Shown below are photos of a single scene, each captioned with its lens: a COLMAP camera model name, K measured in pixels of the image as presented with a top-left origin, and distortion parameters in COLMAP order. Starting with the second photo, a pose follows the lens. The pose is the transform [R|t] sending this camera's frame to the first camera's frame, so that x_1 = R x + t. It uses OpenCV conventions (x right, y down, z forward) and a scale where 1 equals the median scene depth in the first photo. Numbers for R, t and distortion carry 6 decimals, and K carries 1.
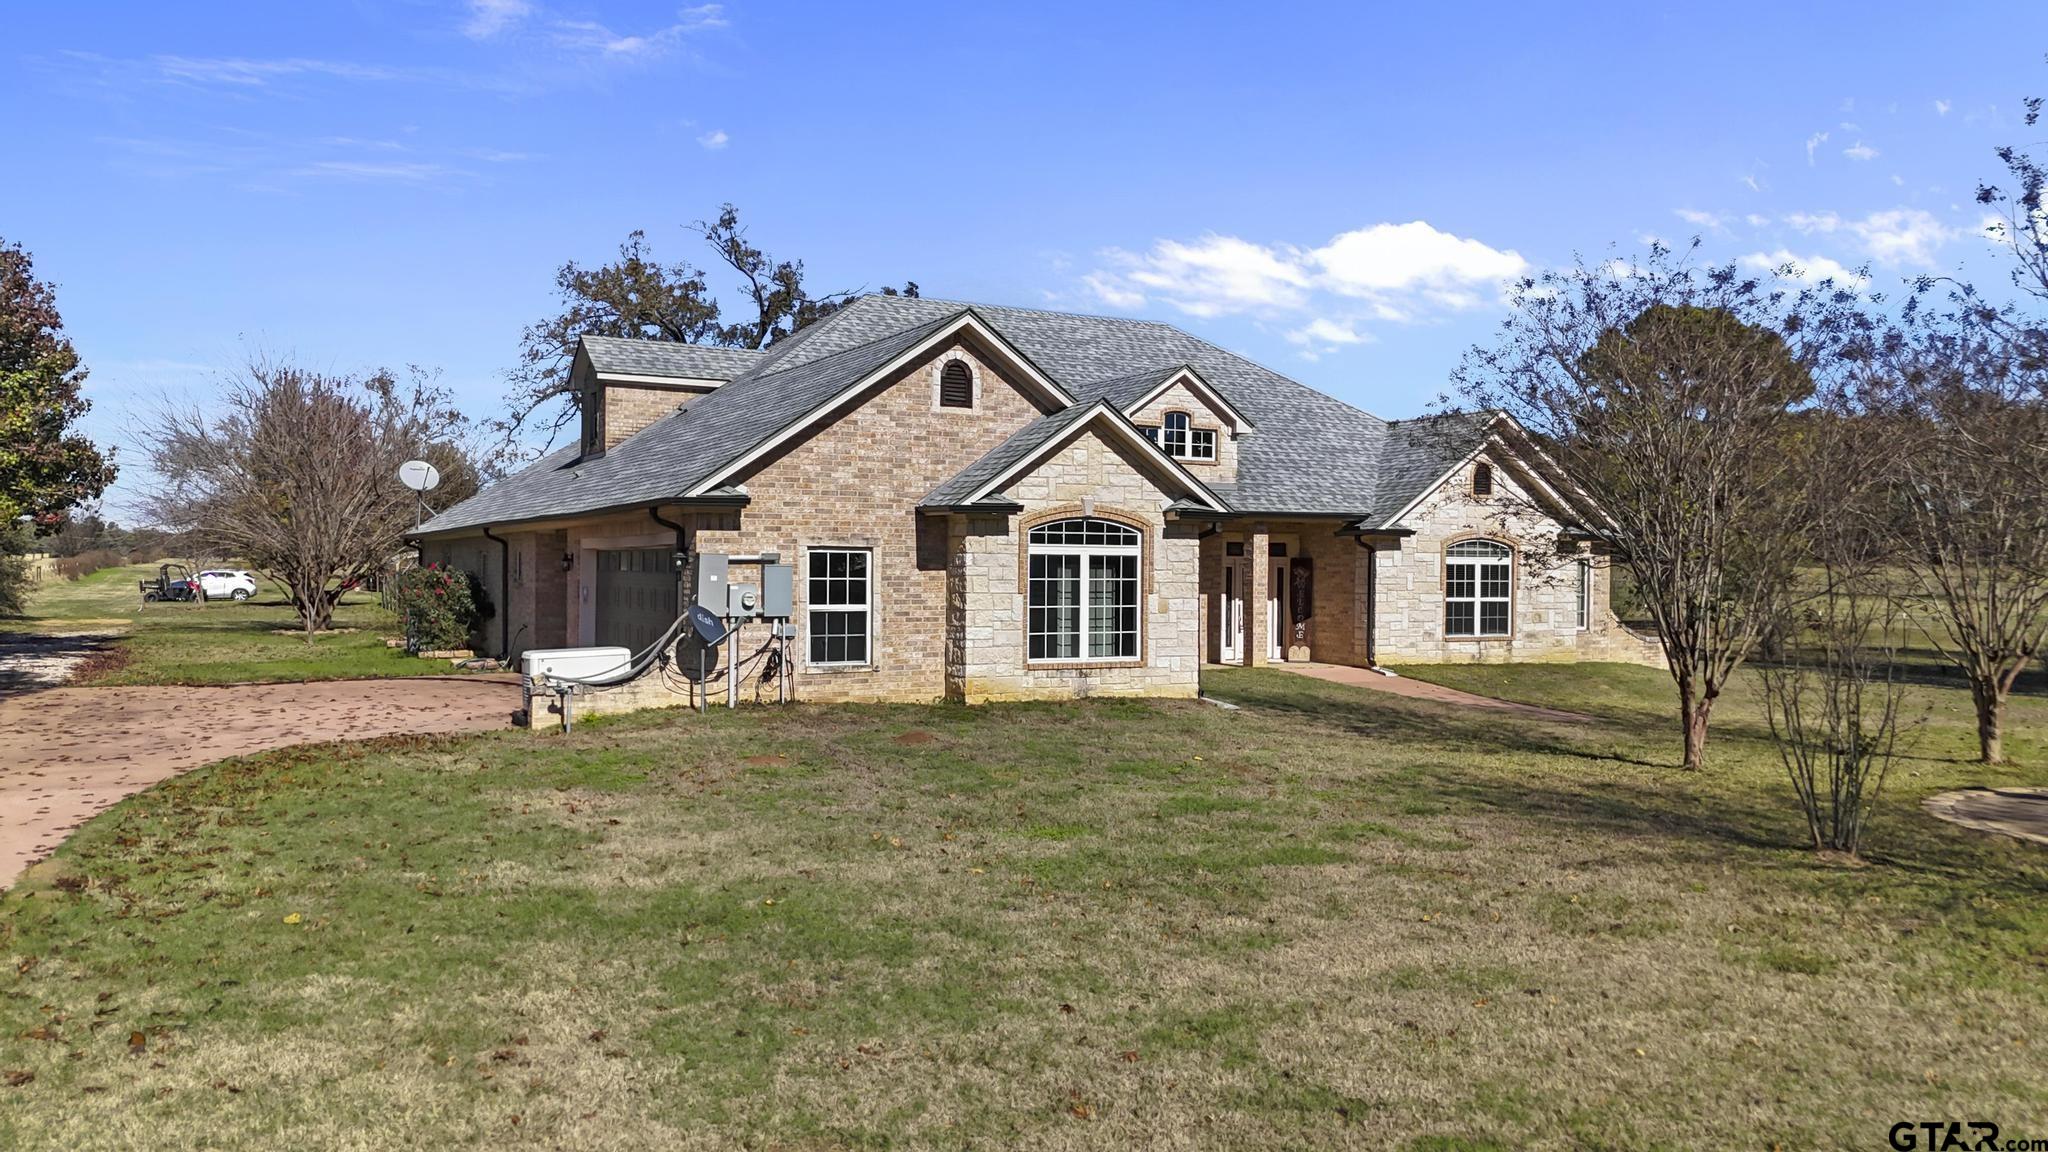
lens RADIAL K [[1520.6, 0, 1030.6], [0, 1520.6, 568.1], [0, 0, 1]] dist [0.061671, -0.002489]
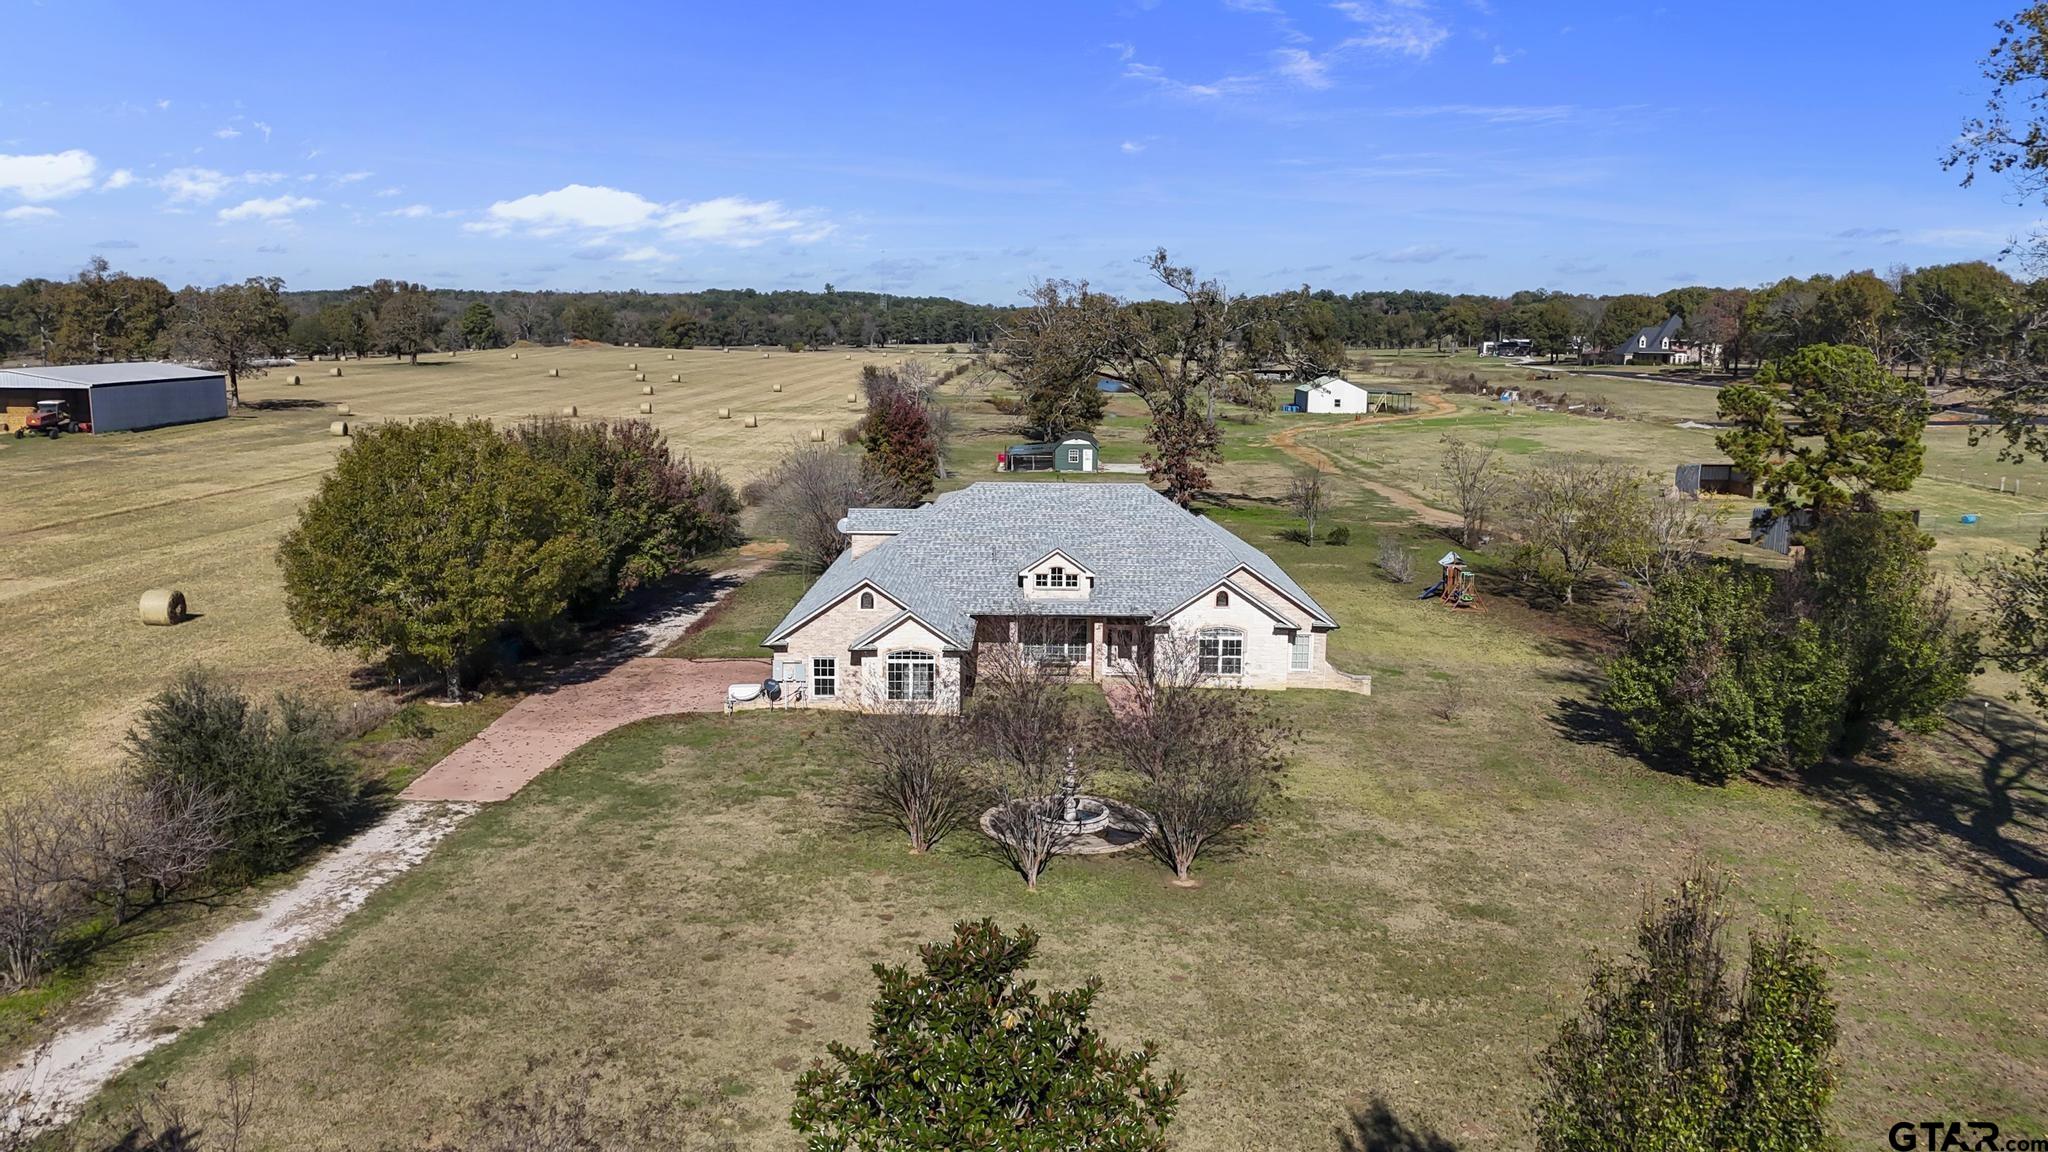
lens RADIAL K [[1520.6, 0, 1077.3], [0, 1520.6, 571.1], [0, 0, 1]] dist [0.061671, -0.002489]
pose [[0.884818, 0.080689, -0.458898, 1.122867], [-0.006927, 0.987060, 0.160200, -0.446162], [0.465886, -0.138569, 0.873927, -0.905234]]
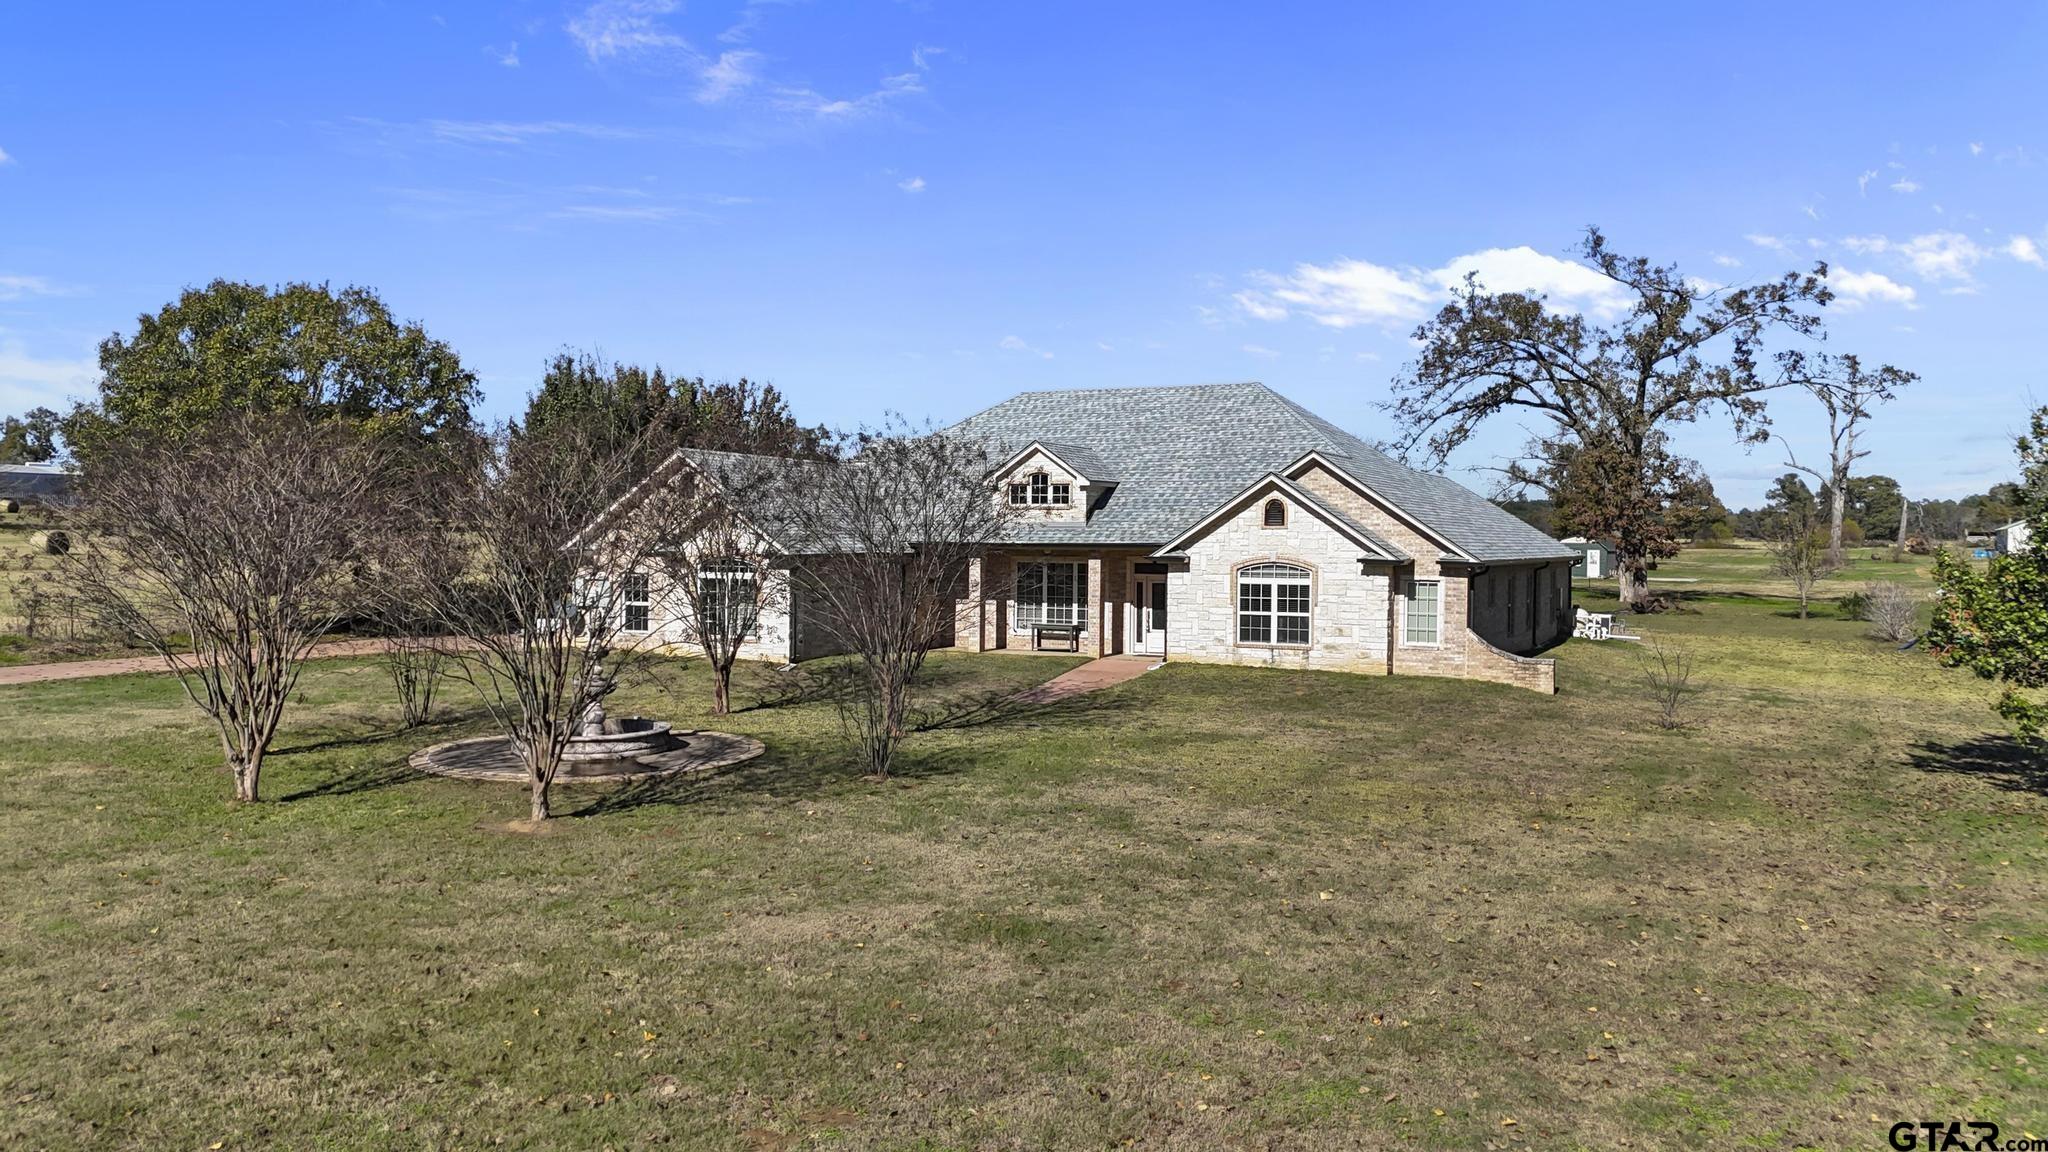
lens RADIAL K [[1520.6, 0, 1058.6], [0, 1520.6, 566.3], [0, 0, 1]] dist [0.061671, -0.002489]
pose [[0.582815, 0.011625, -0.812522, 1.242967], [-0.000050, 0.999898, 0.014271, -0.035743], [0.812605, -0.008276, 0.582756, 0.187760]]
